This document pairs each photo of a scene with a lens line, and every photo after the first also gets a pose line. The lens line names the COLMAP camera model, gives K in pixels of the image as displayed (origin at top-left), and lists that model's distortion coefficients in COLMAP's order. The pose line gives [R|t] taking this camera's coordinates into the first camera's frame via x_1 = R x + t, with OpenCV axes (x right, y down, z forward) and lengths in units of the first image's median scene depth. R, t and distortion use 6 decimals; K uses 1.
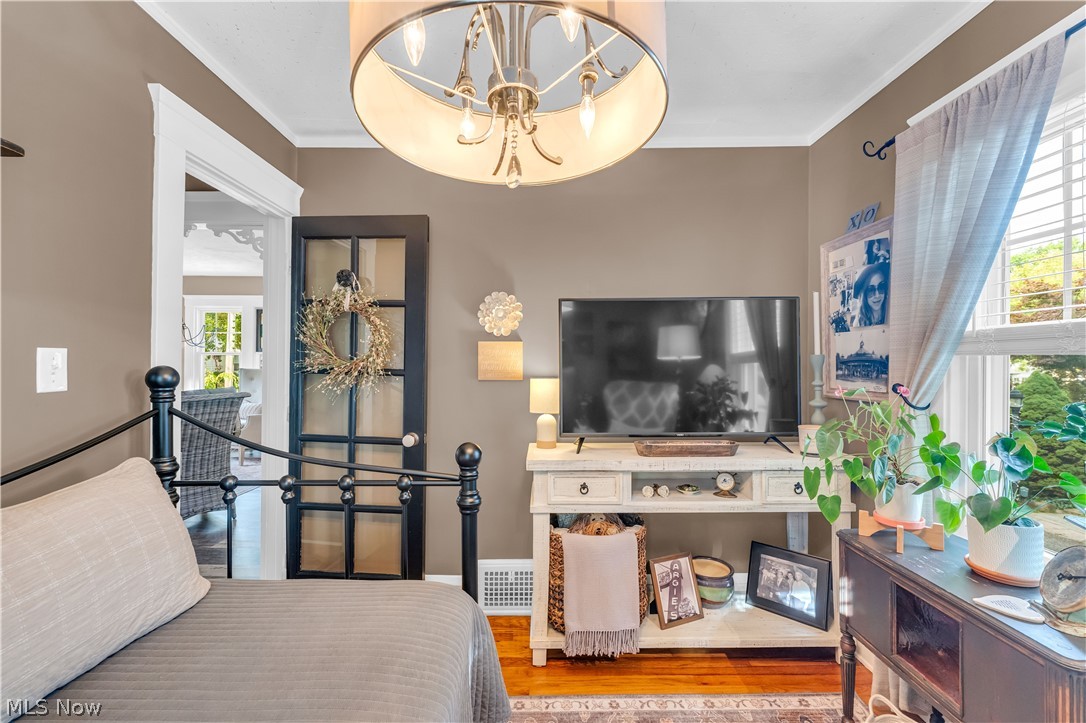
lens RADIAL K [[448.0, 0, 541.7], [0, 448.0, 357.8], [0, 0, 1]] dist [0.000123, -0.000235]
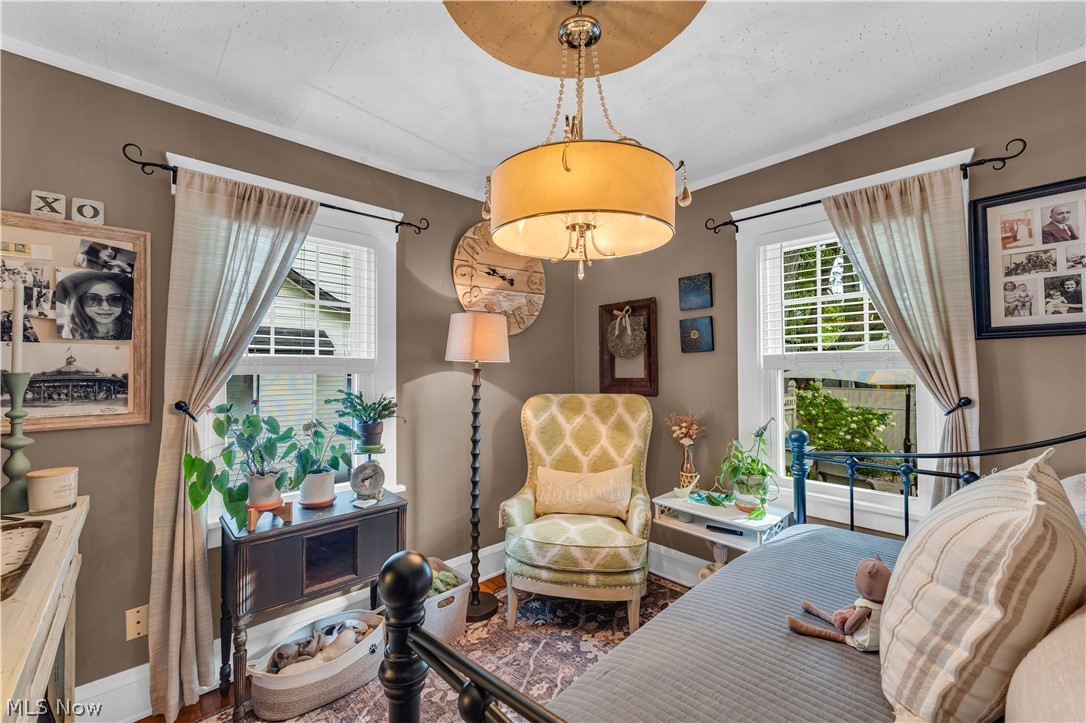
lens RADIAL K [[448.0, 0, 541.4], [0, 448.0, 366.4], [0, 0, 1]] dist [0.000123, -0.000235]
pose [[-0.679066, 0.018625, 0.733841, -0.502539], [0.002760, 0.999736, -0.022819, 0.003003], [-0.734072, -0.013470, -0.678938, 0.962396]]
